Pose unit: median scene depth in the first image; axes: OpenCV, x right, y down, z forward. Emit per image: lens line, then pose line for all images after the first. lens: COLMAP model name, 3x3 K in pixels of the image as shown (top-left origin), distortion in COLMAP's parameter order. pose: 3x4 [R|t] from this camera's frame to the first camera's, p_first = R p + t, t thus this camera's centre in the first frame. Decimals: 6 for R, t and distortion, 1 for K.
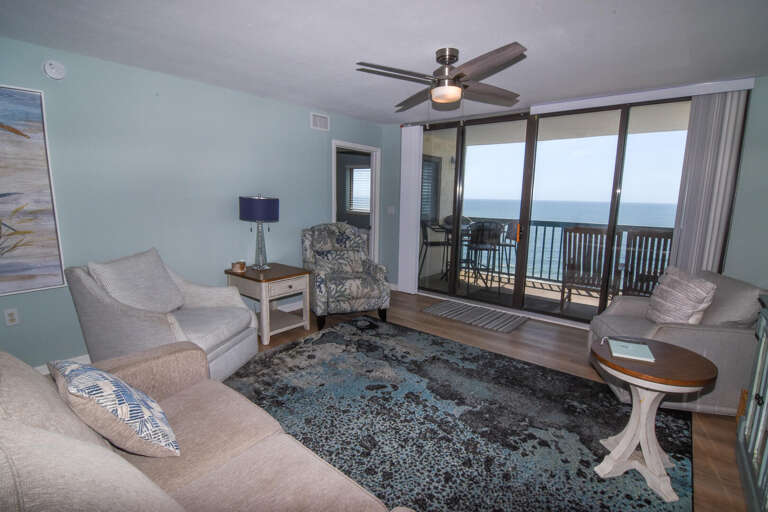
lens RADIAL K [[373.6, 0, 384.0], [0, 373.6, 256.0], [0, 0, 1]] dist [-0.012276, -0.000556]
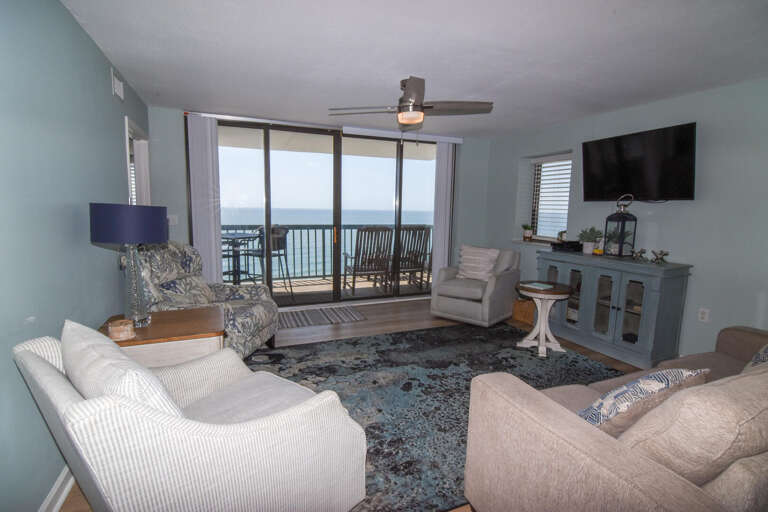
lens RADIAL K [[367.9, 0, 393.4], [0, 367.9, 261.2], [0, 0, 1]] dist [0.000545, -0.000355]
pose [[0.457241, -0.129938, 0.879800, -0.796780], [0.132700, 0.988163, 0.076976, -0.069535], [-0.879387, 0.081552, 0.469071, 0.464745]]
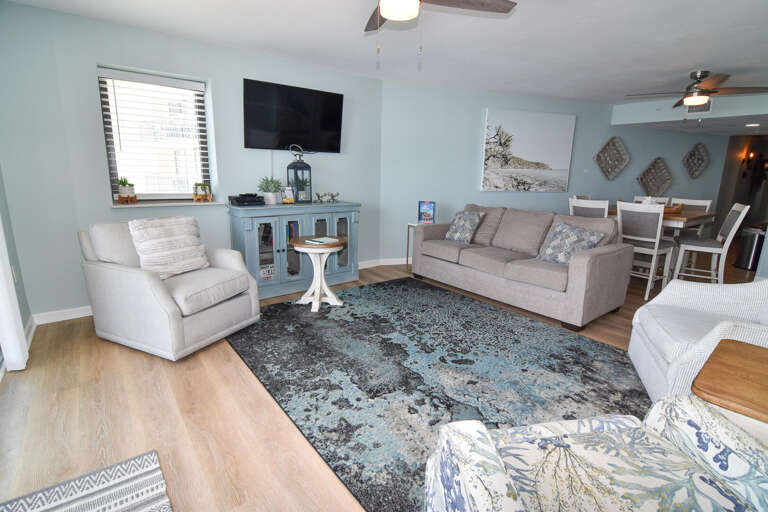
lens RADIAL K [[373.6, 0, 384.0], [0, 373.6, 256.0], [0, 0, 1]] dist [-0.012276, -0.000556]
pose [[-0.976393, -0.083495, 0.199211, 0.006970], [-0.002813, 0.927107, 0.374787, -0.218727], [-0.215982, 0.365379, -0.905455, 1.593986]]
